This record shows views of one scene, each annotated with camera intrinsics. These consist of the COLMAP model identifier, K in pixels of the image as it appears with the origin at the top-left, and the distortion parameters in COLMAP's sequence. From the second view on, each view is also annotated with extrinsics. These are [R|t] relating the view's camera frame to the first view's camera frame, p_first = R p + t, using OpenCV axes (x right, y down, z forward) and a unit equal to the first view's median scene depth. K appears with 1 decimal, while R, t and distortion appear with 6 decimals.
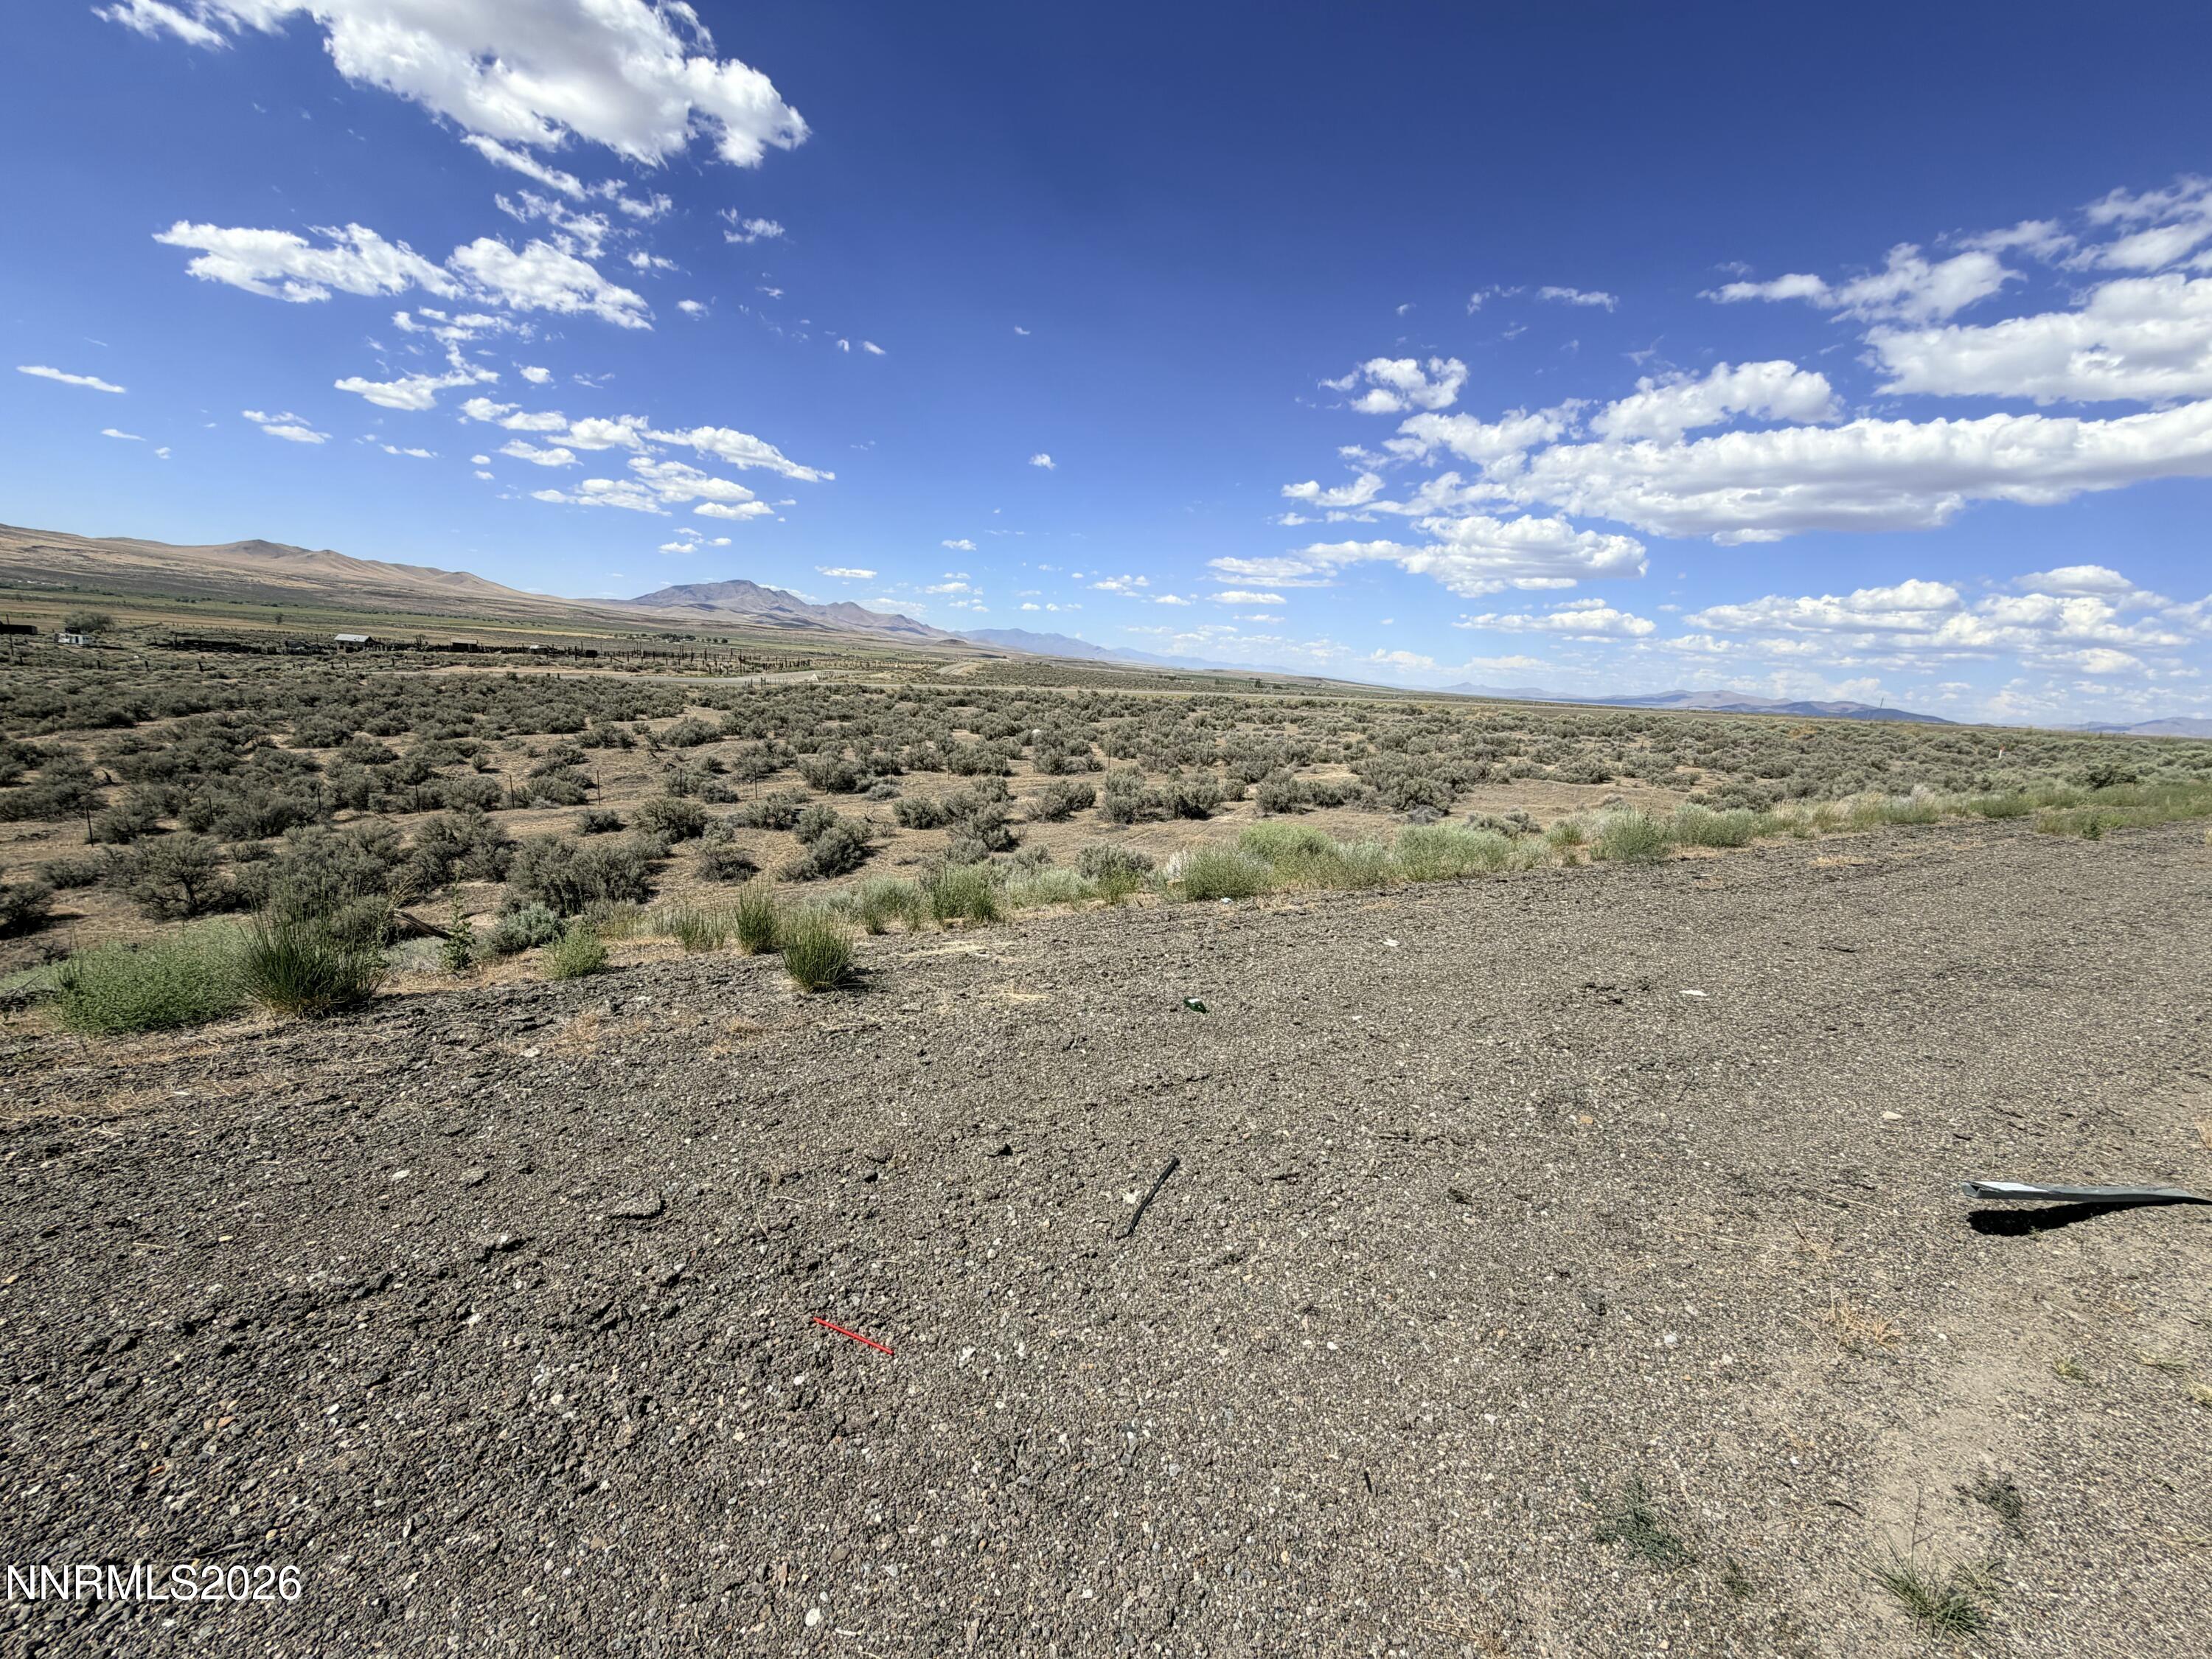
lens RADIAL K [[789.2, 0, 1105.7], [0, 789.2, 783.7], [0, 0, 1]] dist [-0.000175, 0.000062]
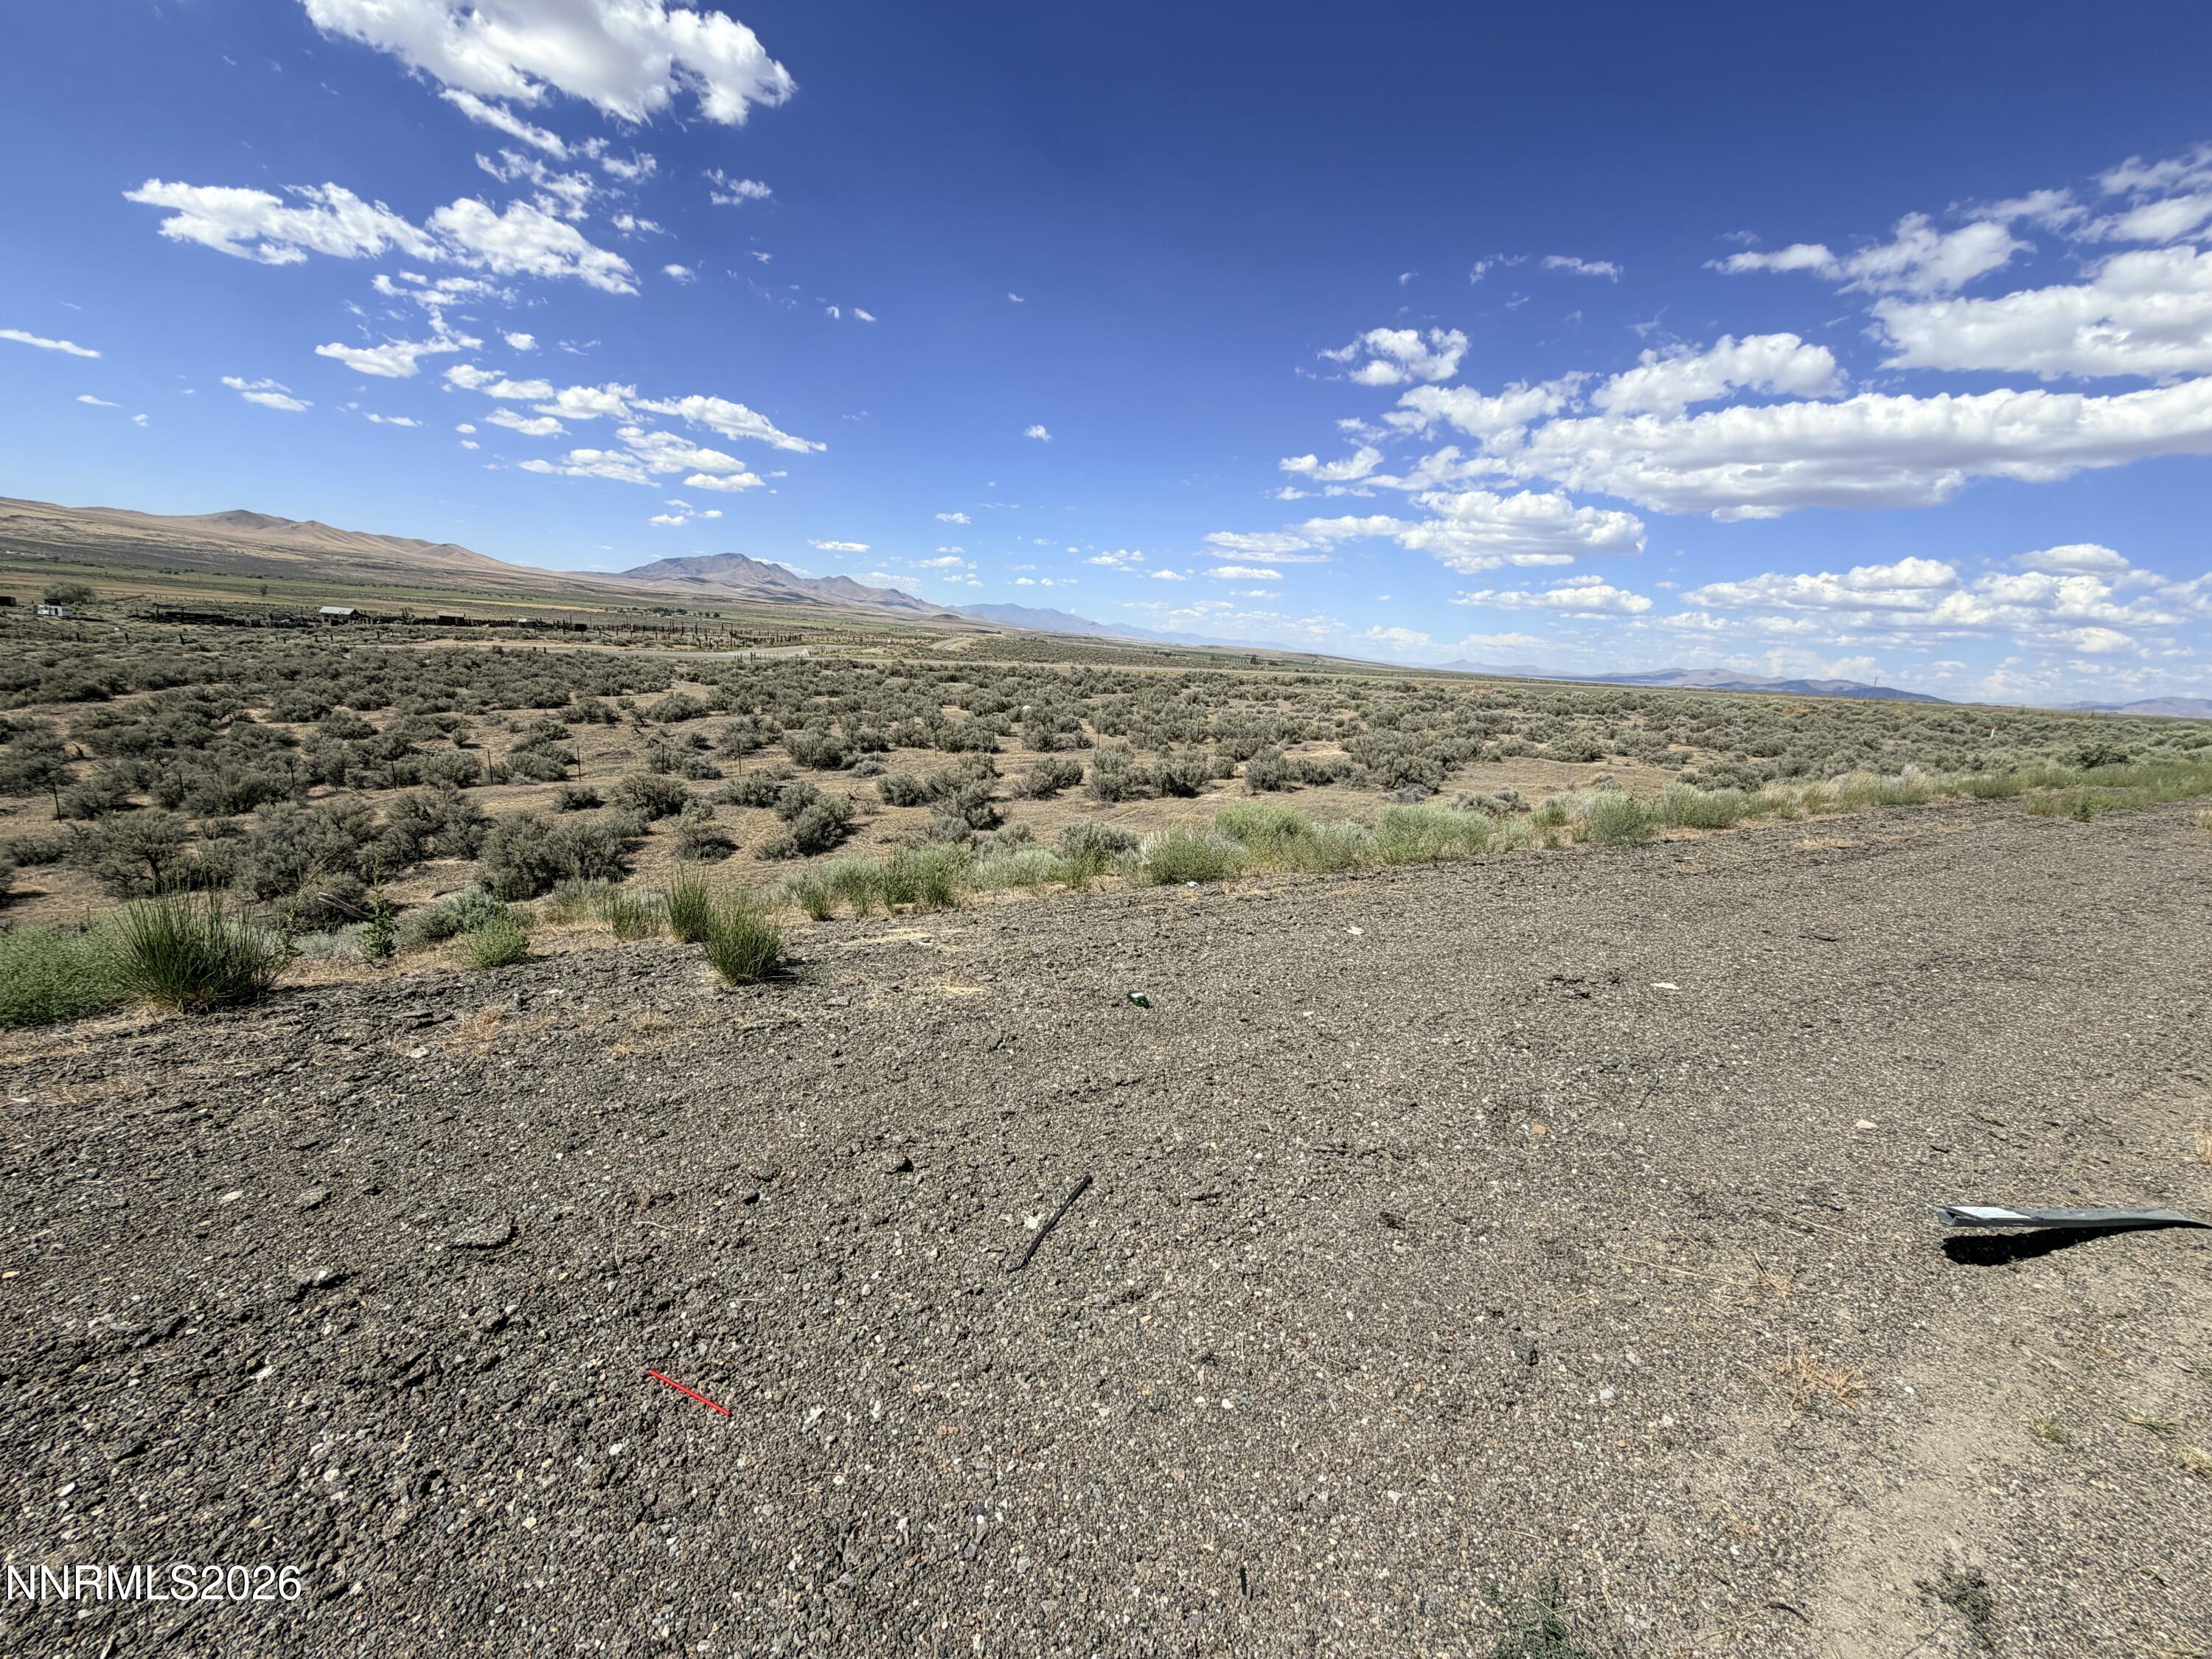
lens RADIAL K [[789.2, 0, 1105.7], [0, 789.2, 783.7], [0, 0, 1]] dist [-0.000175, 0.000062]
pose [[0.999983, 0.002394, 0.005376, 0.079587], [-0.002552, 0.999555, 0.029736, -0.007257], [-0.005302, -0.029749, 0.999543, 0.073059]]
